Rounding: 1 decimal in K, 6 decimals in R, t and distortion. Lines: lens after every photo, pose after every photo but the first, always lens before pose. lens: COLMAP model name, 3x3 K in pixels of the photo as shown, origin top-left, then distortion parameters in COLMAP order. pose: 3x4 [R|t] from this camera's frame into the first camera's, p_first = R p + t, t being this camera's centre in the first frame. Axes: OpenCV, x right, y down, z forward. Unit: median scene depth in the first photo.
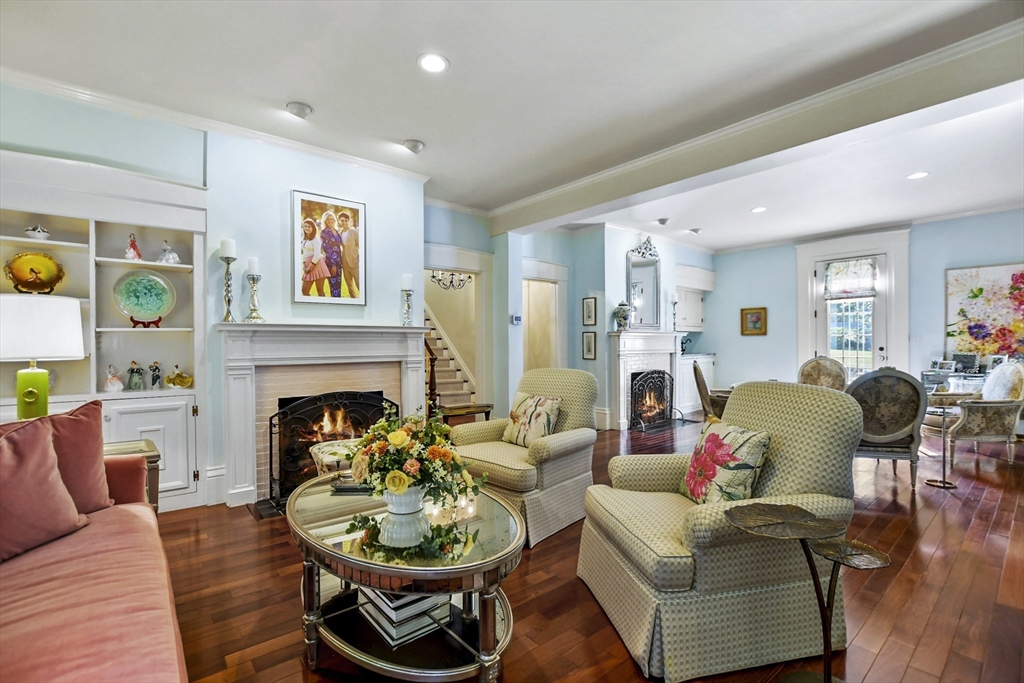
lens RADIAL K [[462.5, 0, 497.3], [0, 462.5, 346.5], [0, 0, 1]] dist [-0.027927, 0.009330]
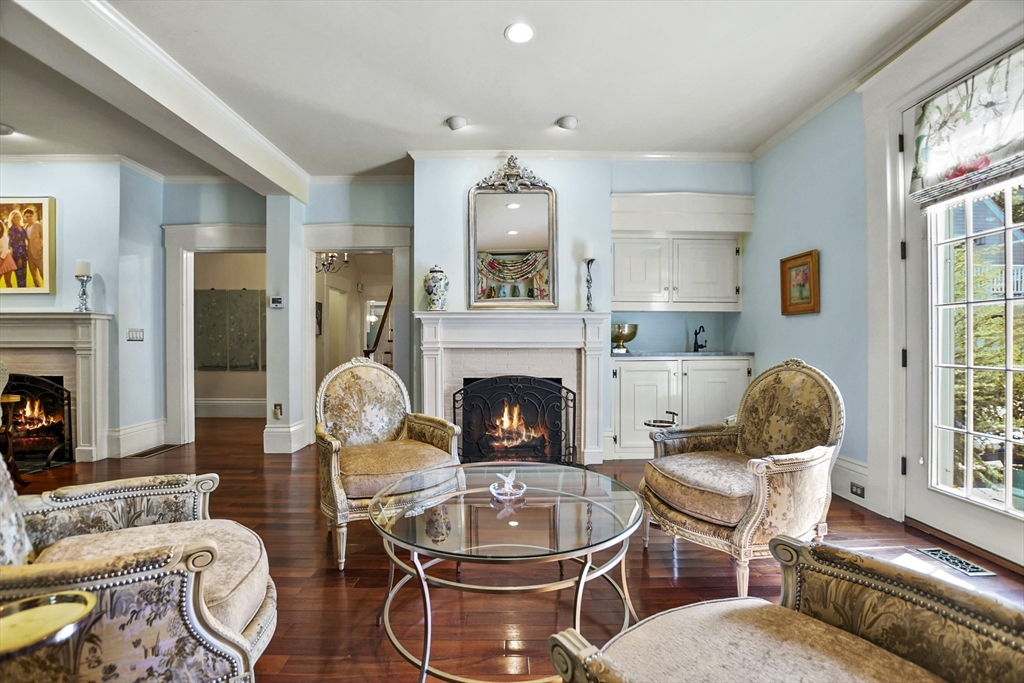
lens RADIAL K [[462.5, 0, 497.3], [0, 462.5, 346.5], [0, 0, 1]] dist [-0.027927, 0.009330]
pose [[0.769406, 0.009223, -0.638694, 1.163952], [-0.010015, 0.999947, 0.002375, 0.018881], [0.638682, 0.004569, 0.769457, 0.857400]]
